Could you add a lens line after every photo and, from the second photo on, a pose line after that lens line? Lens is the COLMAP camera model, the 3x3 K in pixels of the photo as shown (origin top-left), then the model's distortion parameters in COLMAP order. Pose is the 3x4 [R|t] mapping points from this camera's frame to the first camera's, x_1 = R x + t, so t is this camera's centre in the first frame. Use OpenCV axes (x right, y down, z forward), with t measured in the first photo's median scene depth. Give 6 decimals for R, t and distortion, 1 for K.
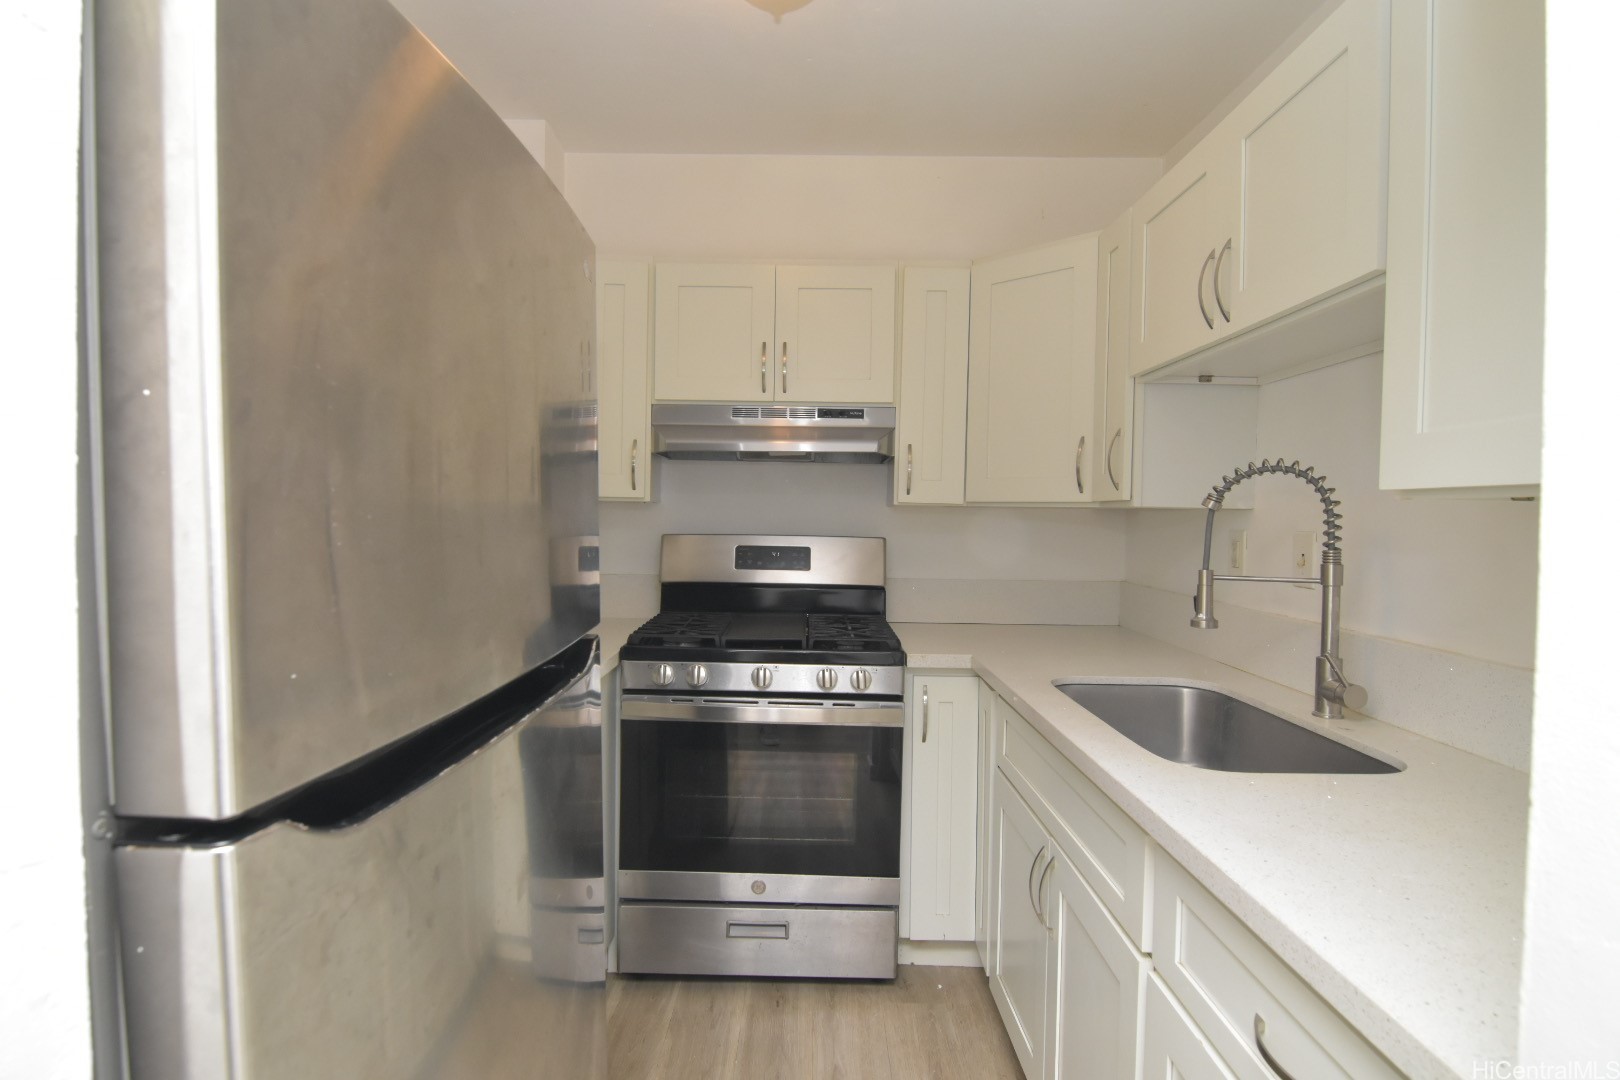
lens RADIAL K [[818.2, 0, 804.9], [0, 818.2, 534.2], [0, 0, 1]] dist [-0.003688, -0.001344]
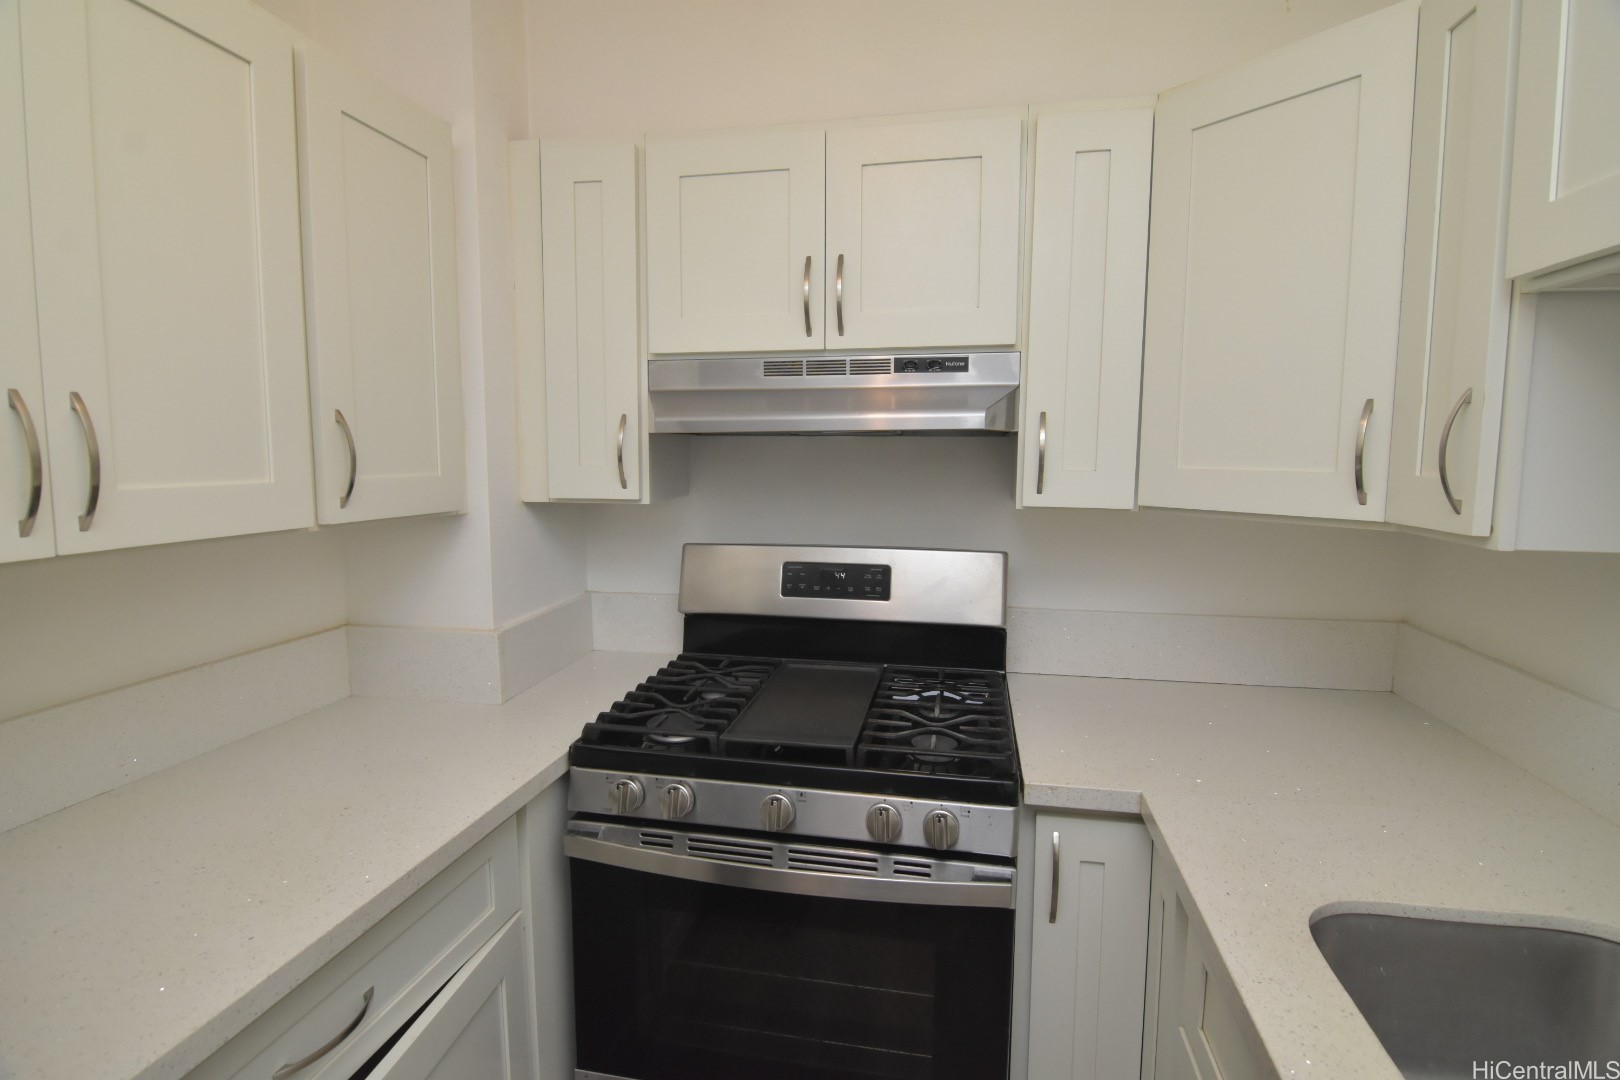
lens RADIAL K [[818.2, 0, 804.9], [0, 818.2, 534.2], [0, 0, 1]] dist [-0.003688, -0.001344]
pose [[0.981842, 0.006006, -0.189604, 0.069829], [0.009447, 0.996711, 0.080490, -0.069837], [0.189464, -0.080819, 0.978556, 0.357261]]
